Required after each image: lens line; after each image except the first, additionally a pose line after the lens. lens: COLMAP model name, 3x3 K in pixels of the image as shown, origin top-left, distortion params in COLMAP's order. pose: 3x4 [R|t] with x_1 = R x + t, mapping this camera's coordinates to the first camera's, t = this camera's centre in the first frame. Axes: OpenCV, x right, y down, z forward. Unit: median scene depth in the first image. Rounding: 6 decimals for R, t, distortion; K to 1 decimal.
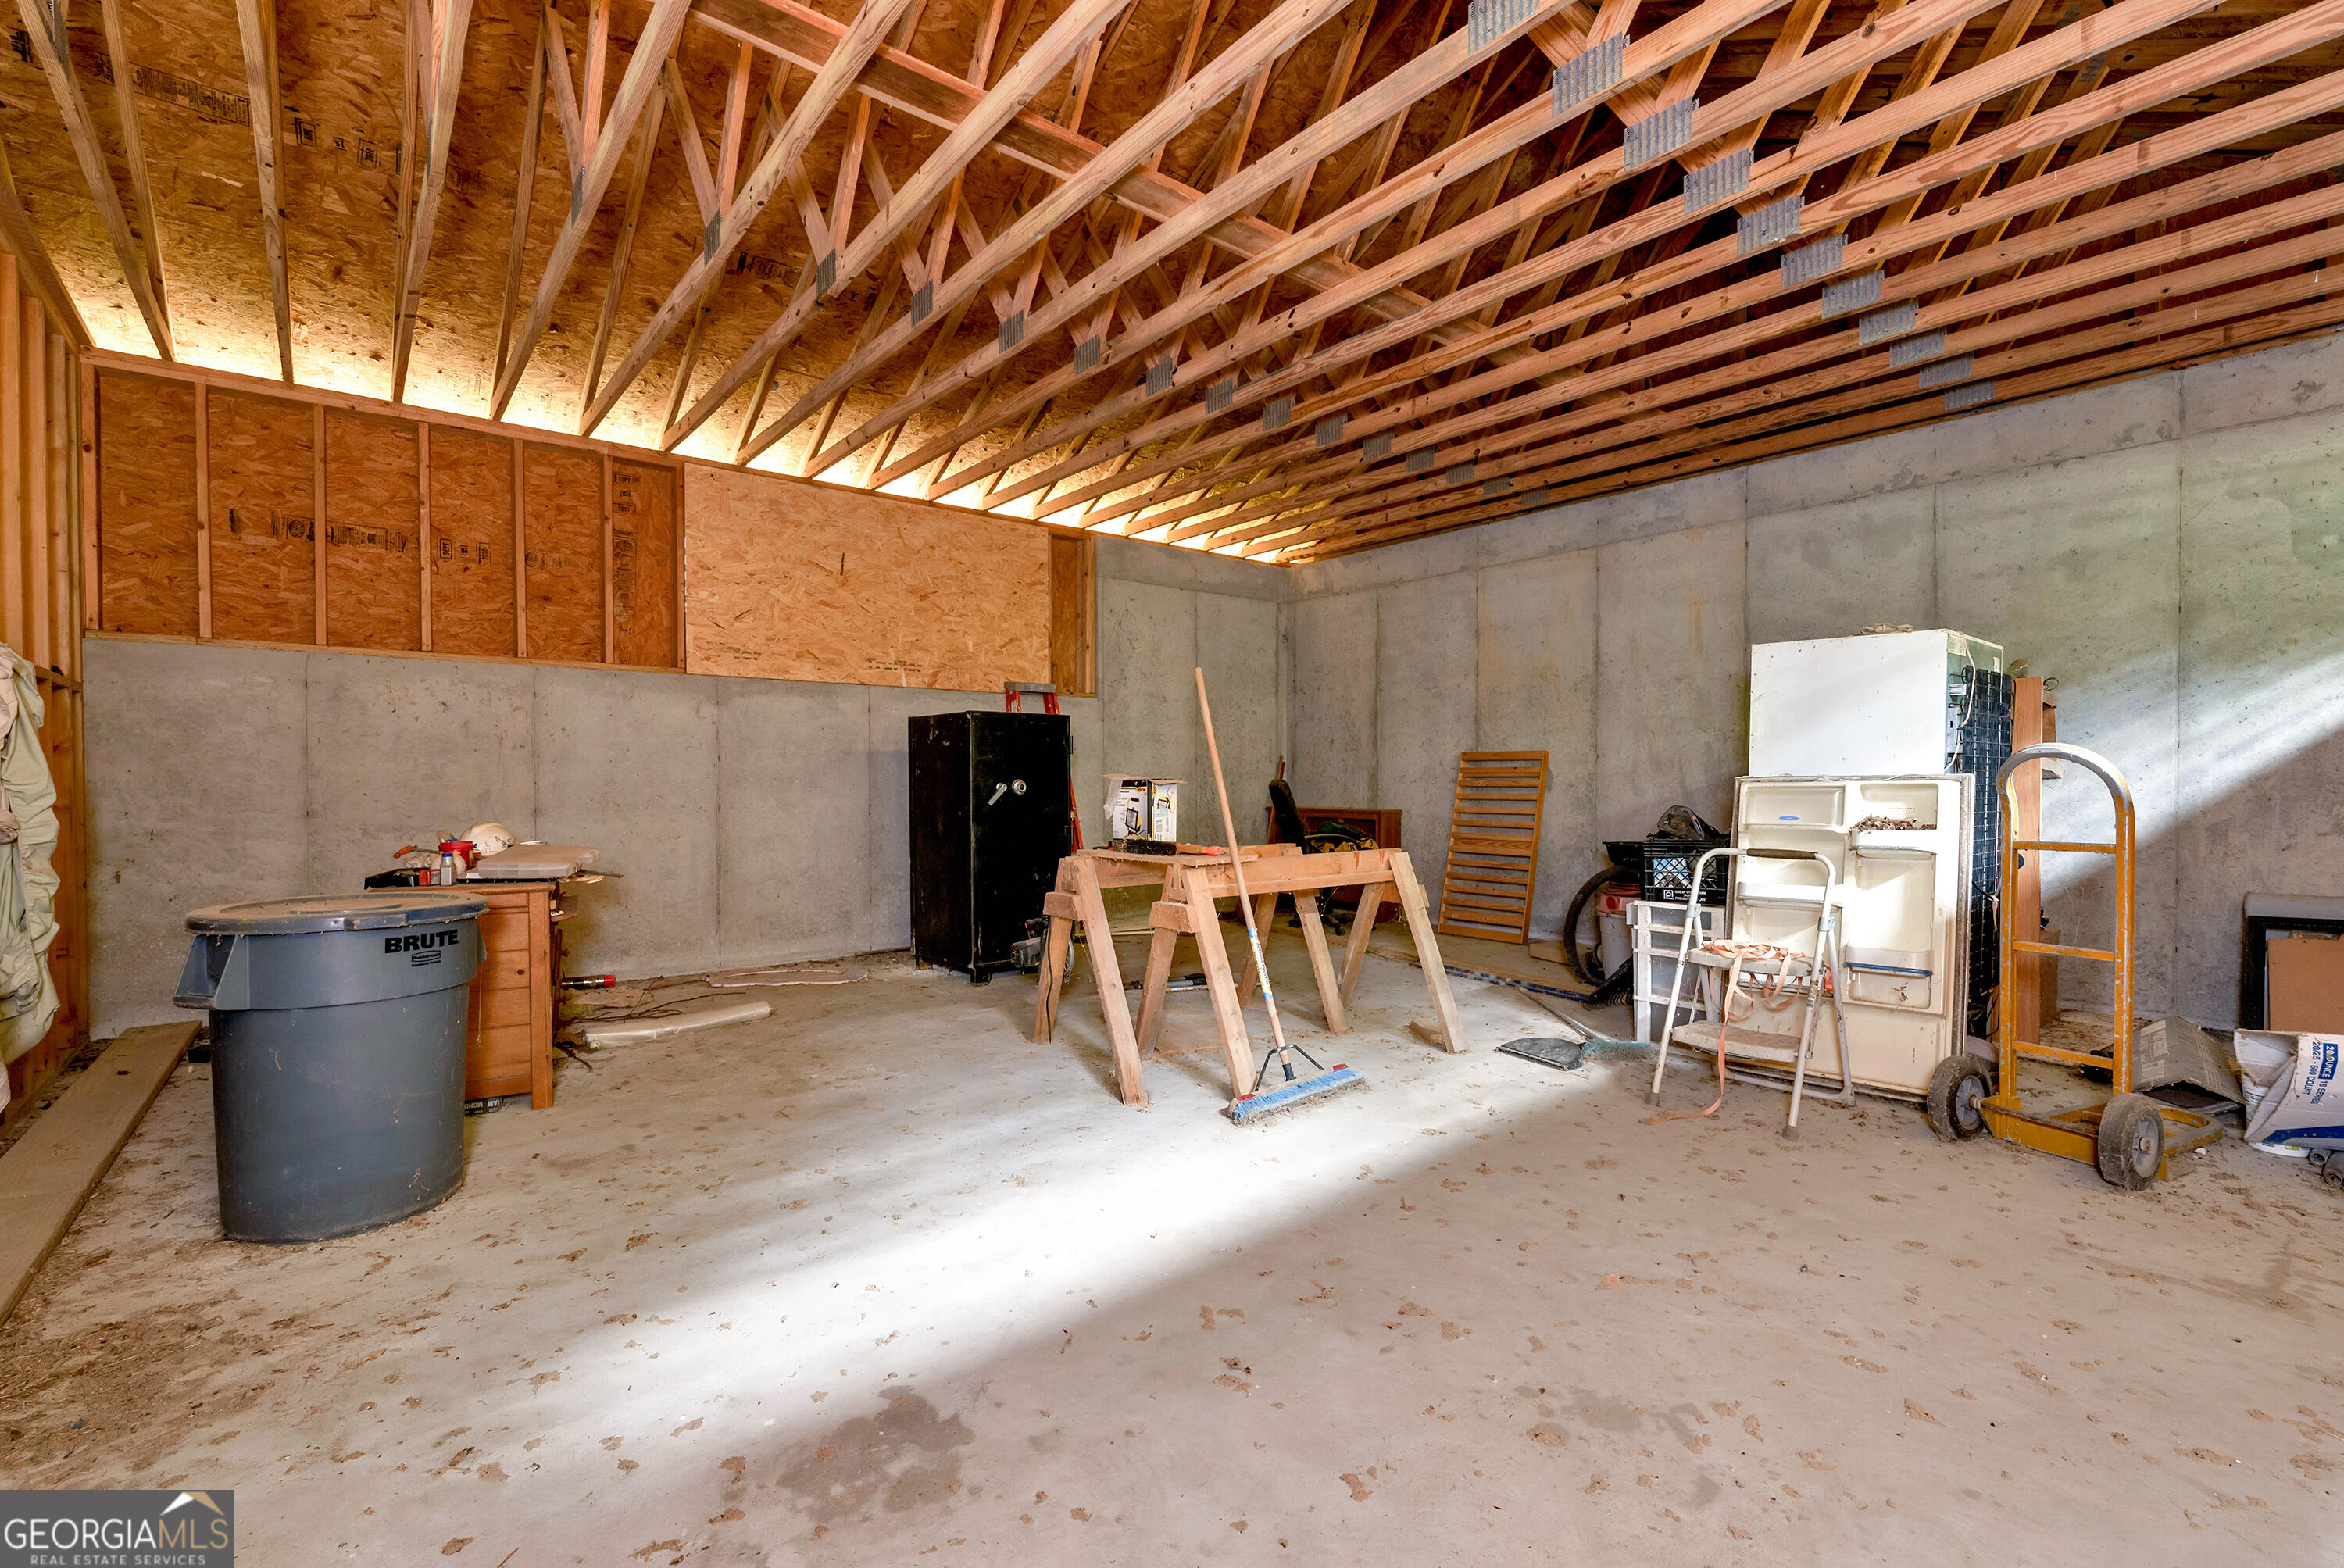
lens RADIAL K [[1044.1, 0, 1186.2], [0, 1044.1, 788.6], [0, 0, 1]] dist [0.004005, -0.000238]
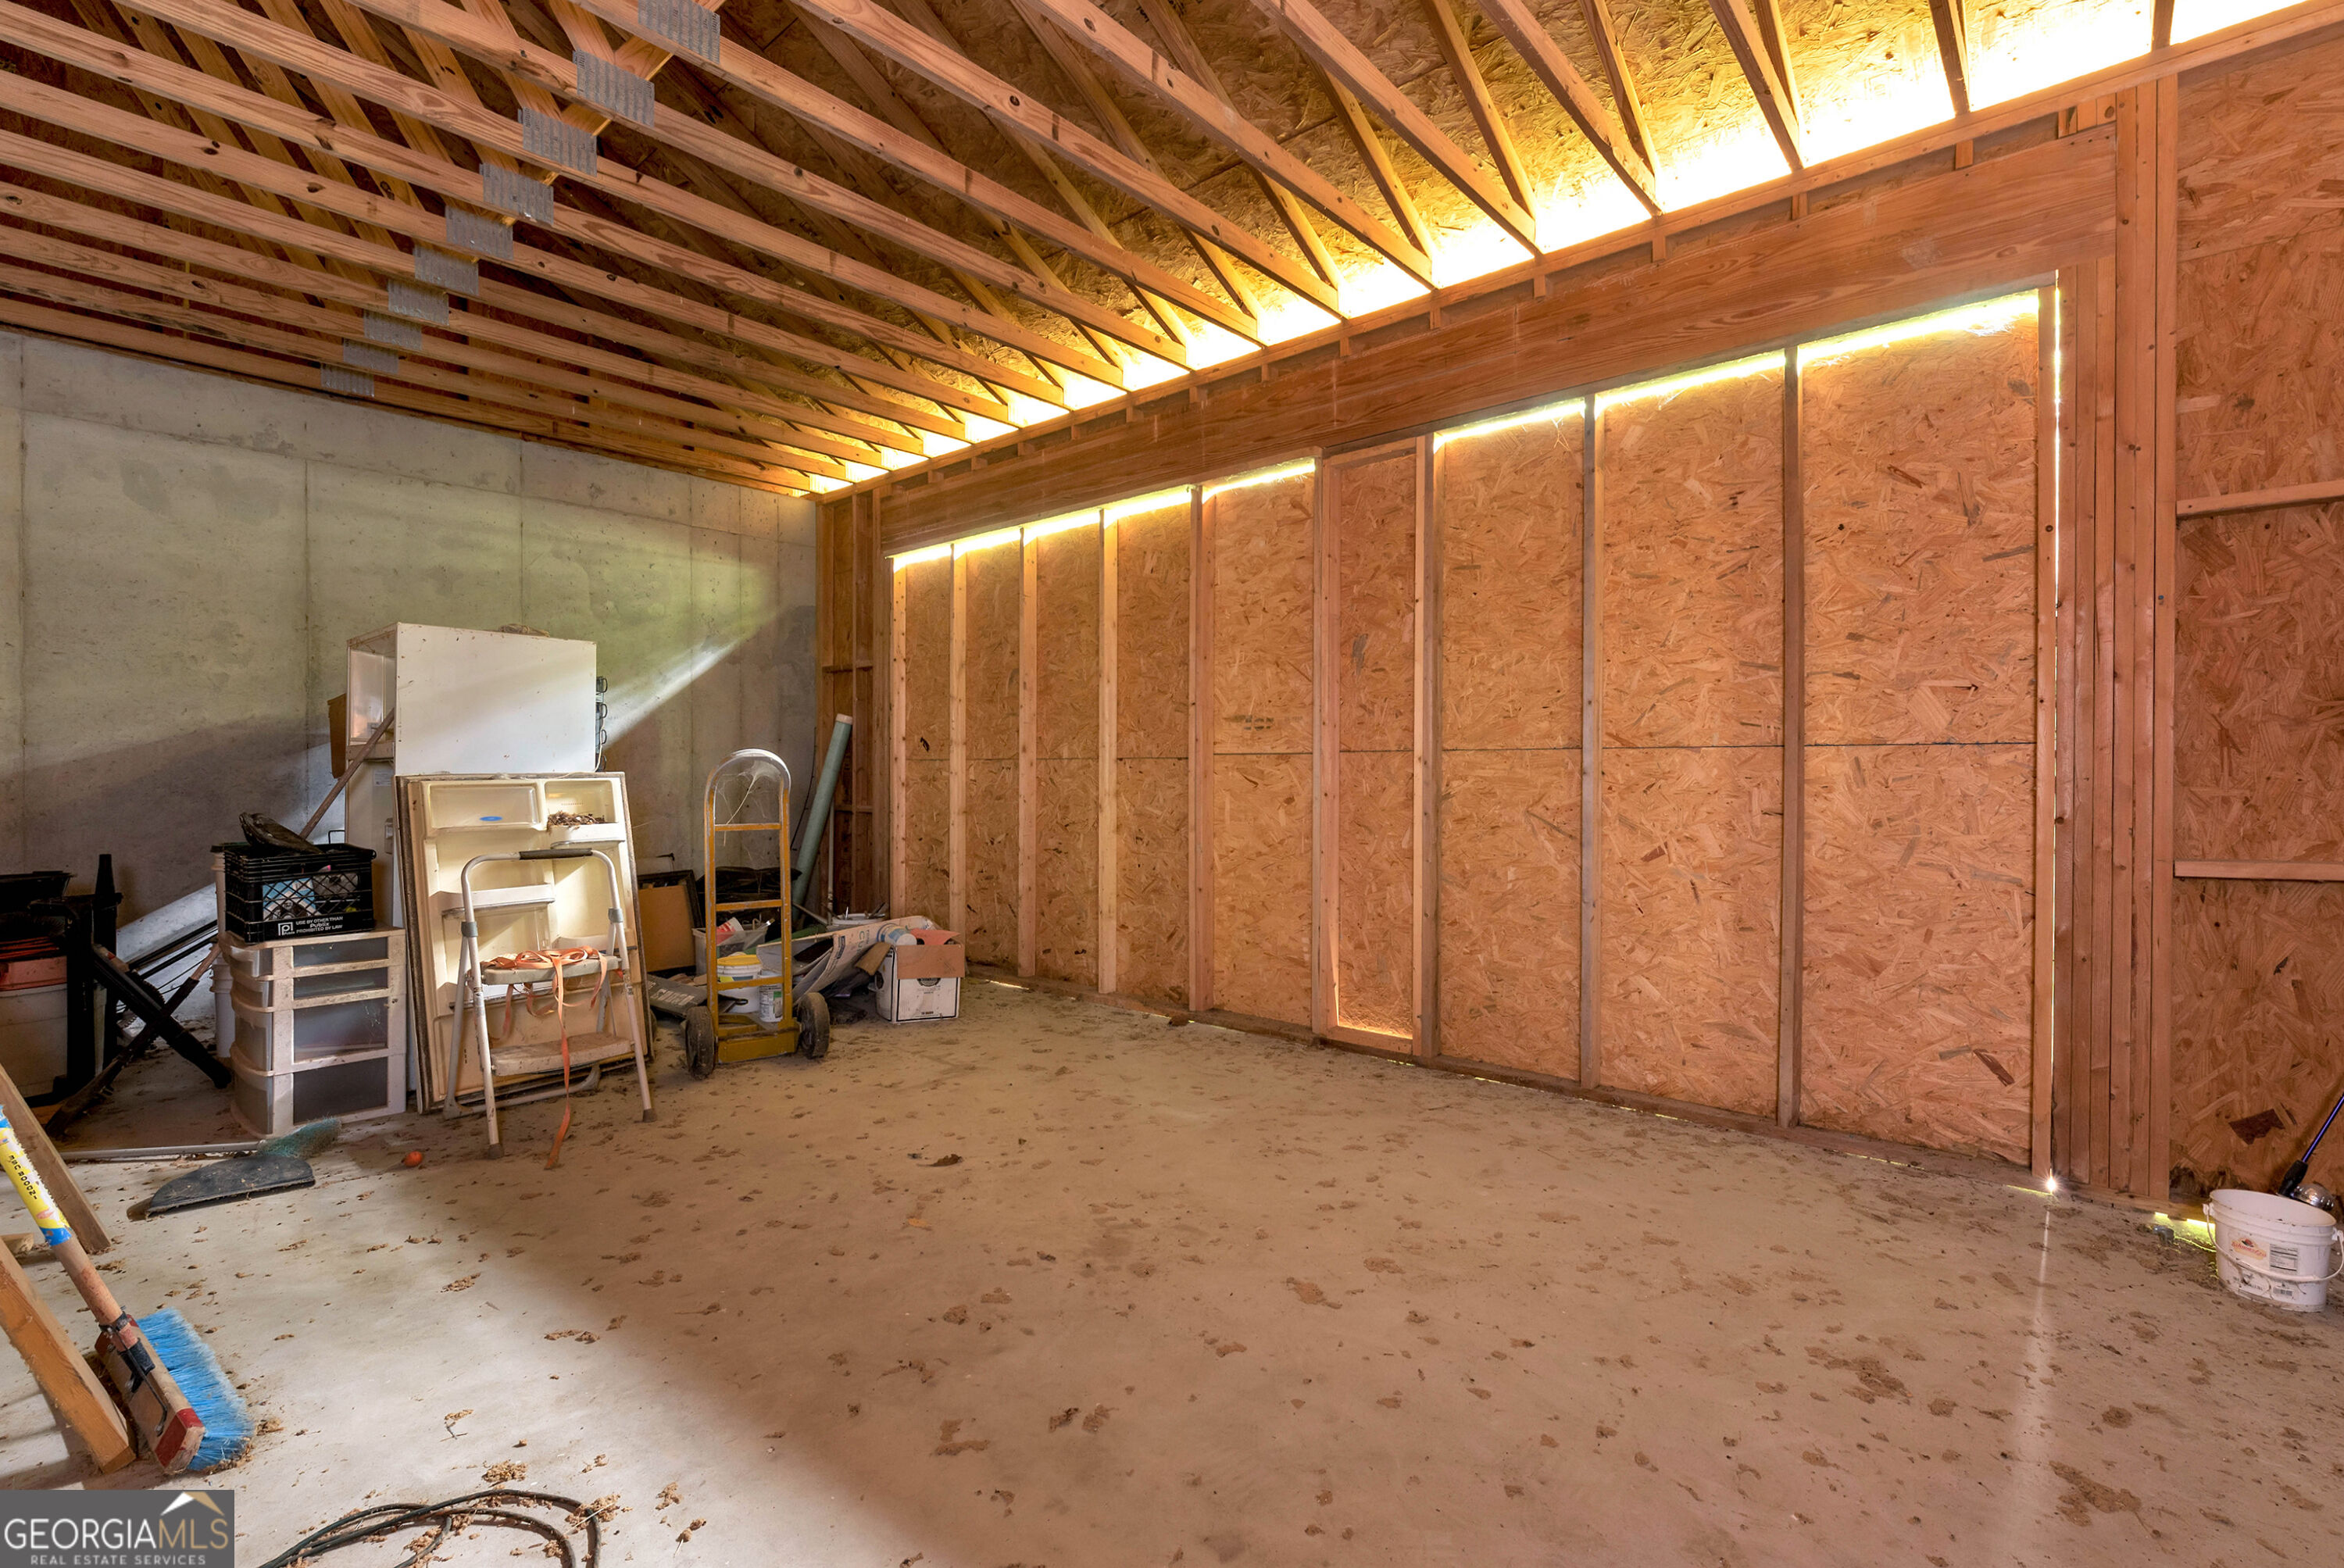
lens RADIAL K [[1044.1, 0, 1180.7], [0, 1044.1, 769.7], [0, 0, 1]] dist [0.004005, -0.000238]
pose [[-0.162187, 0.004479, 0.986750, -0.552032], [0.010533, 0.999941, -0.002807, -0.008006], [-0.986704, 0.009938, -0.162225, 0.657165]]
